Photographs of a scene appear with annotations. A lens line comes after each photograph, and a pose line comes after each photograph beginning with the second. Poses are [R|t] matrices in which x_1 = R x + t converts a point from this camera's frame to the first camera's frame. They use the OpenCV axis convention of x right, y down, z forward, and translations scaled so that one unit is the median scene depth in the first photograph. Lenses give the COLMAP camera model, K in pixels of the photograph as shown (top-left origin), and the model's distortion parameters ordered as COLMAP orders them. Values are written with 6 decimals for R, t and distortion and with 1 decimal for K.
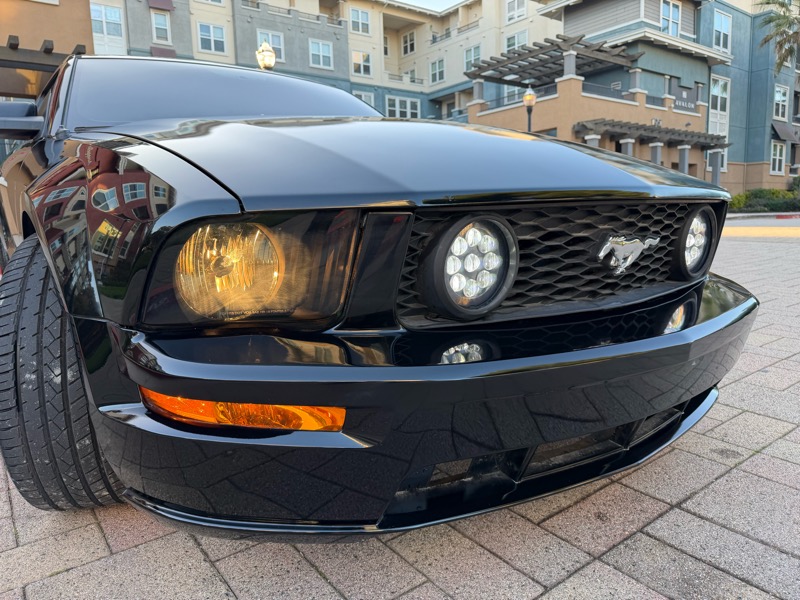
lens RADIAL K [[564.6, 0, 398.5], [0, 564.6, 301.0], [0, 0, 1]] dist [0.026188, -0.041282]
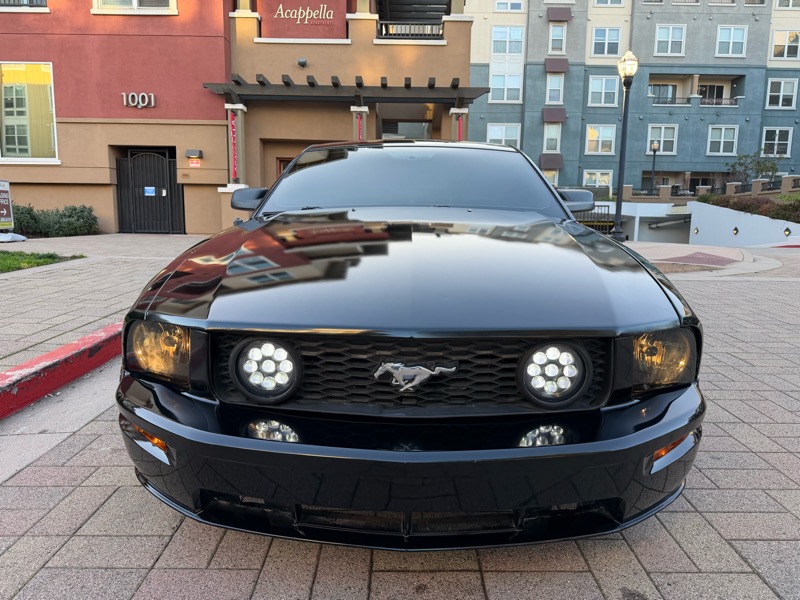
lens RADIAL K [[566.2, 0, 399.7], [0, 566.2, 305.4], [0, 0, 1]] dist [0.006989, -0.008657]
pose [[0.795910, 0.128830, -0.591548, 0.042528], [-0.124026, 0.991070, 0.048966, -0.011488], [0.592574, 0.034395, 0.804781, 0.000222]]
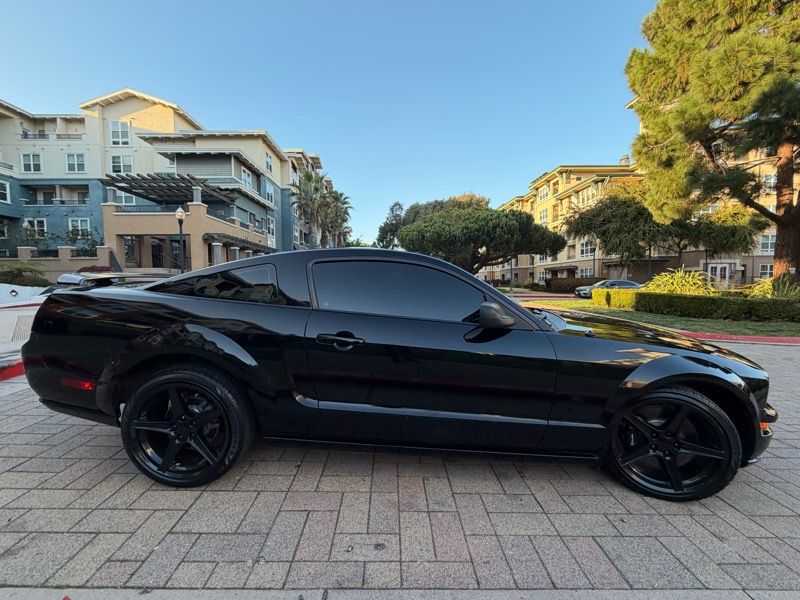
lens RADIAL K [[341.3, 0, 400.0], [0, 341.3, 301.5], [0, 0, 1]] dist [0.001275, -0.000371]
pose [[0.583840, -0.018612, 0.811655, -0.113746], [0.103400, 0.993300, -0.051601, -0.024129], [-0.805257, 0.114052, 0.581853, 0.048160]]
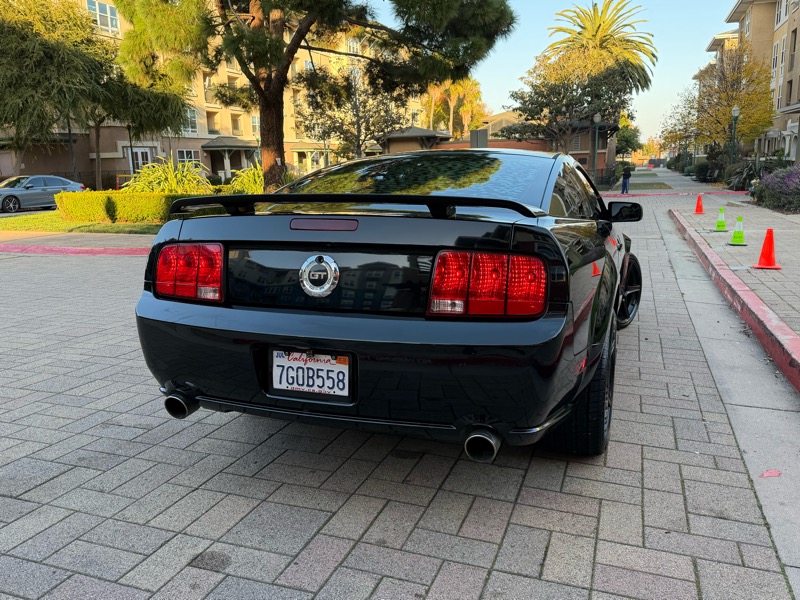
lens RADIAL K [[646.1, 0, 400.3], [0, 646.1, 295.6], [0, 0, 1]] dist [0.116185, -0.183328]
pose [[-0.546580, -0.121337, 0.828569, -0.152178], [0.162840, 0.955159, 0.247296, -0.051197], [-0.821421, 0.270091, -0.502312, 0.198904]]
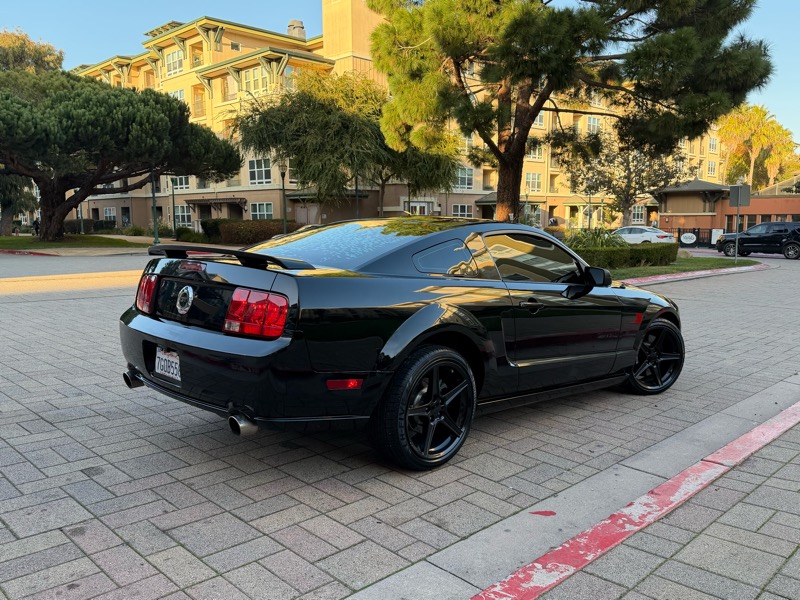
lens RADIAL K [[641.0, 0, 398.6], [0, 641.0, 308.3], [0, 0, 1]] dist [0.121830, -0.202058]
pose [[-0.141781, -0.101588, 0.984671, -0.203931], [0.148748, 0.981239, 0.122652, -0.042679], [-0.978658, 0.163858, -0.124010, 0.142513]]
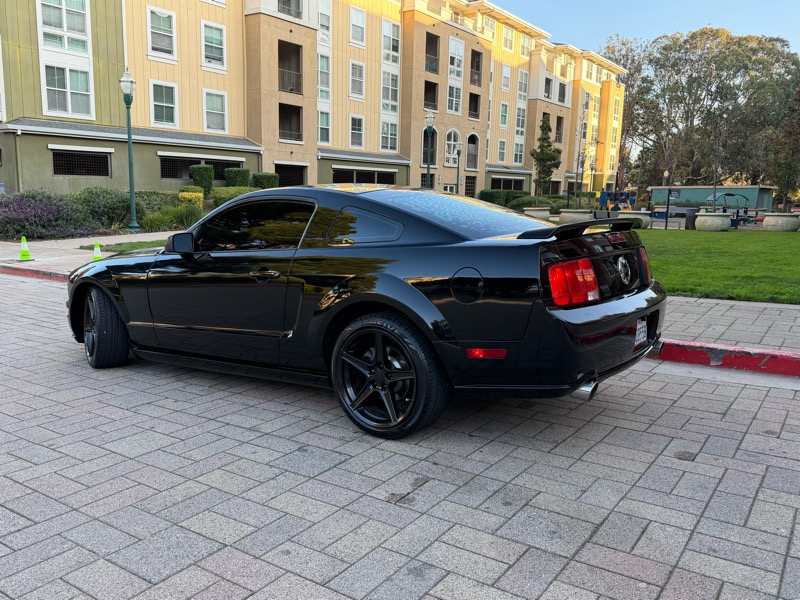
lens RADIAL K [[648.7, 0, 401.4], [0, 648.7, 297.9], [0, 0, 1]] dist [0.111875, -0.190162]
pose [[-0.951876, 0.059289, -0.300694, -0.001051], [-0.036563, 0.952137, 0.303478, -0.066838], [0.304294, 0.299868, -0.904148, 0.268308]]
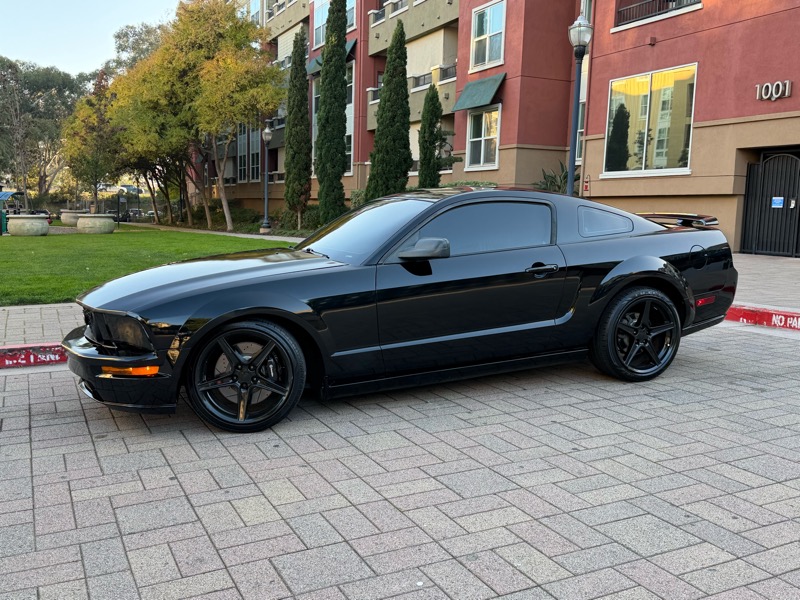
lens RADIAL K [[781.5, 0, 400.2], [0, 781.5, 308.8], [0, 0, 1]] dist [0.168620, -0.338119]
pose [[-0.207471, 0.145615, -0.967343, 0.169183], [-0.159802, 0.970531, 0.180369, -0.047624], [0.965101, 0.192004, -0.178088, 0.136374]]
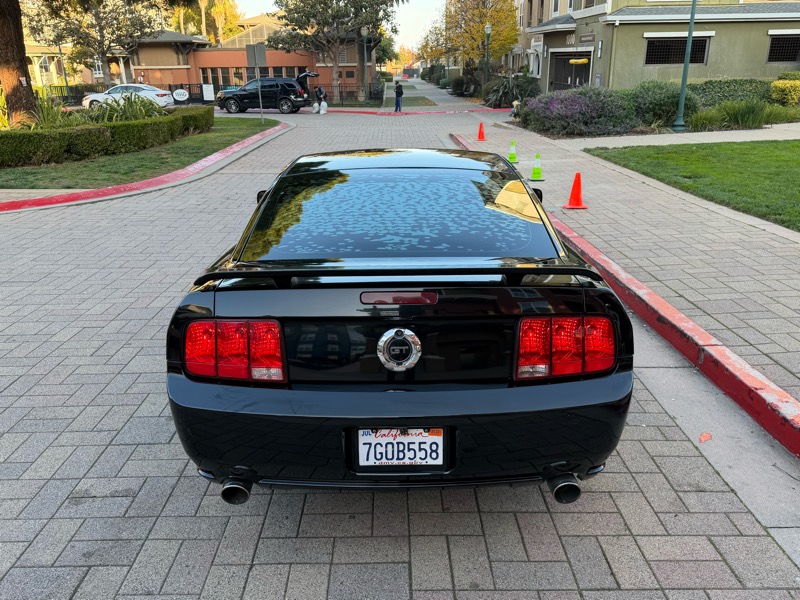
lens RADIAL K [[653.4, 0, 399.5], [0, 653.4, 290.8], [0, 0, 1]] dist [0.074176, -0.109284]
pose [[-0.804576, -0.152489, 0.573938, -0.124841], [0.125466, 0.901004, 0.415271, -0.075194], [-0.580445, 0.406127, -0.705794, 0.219891]]
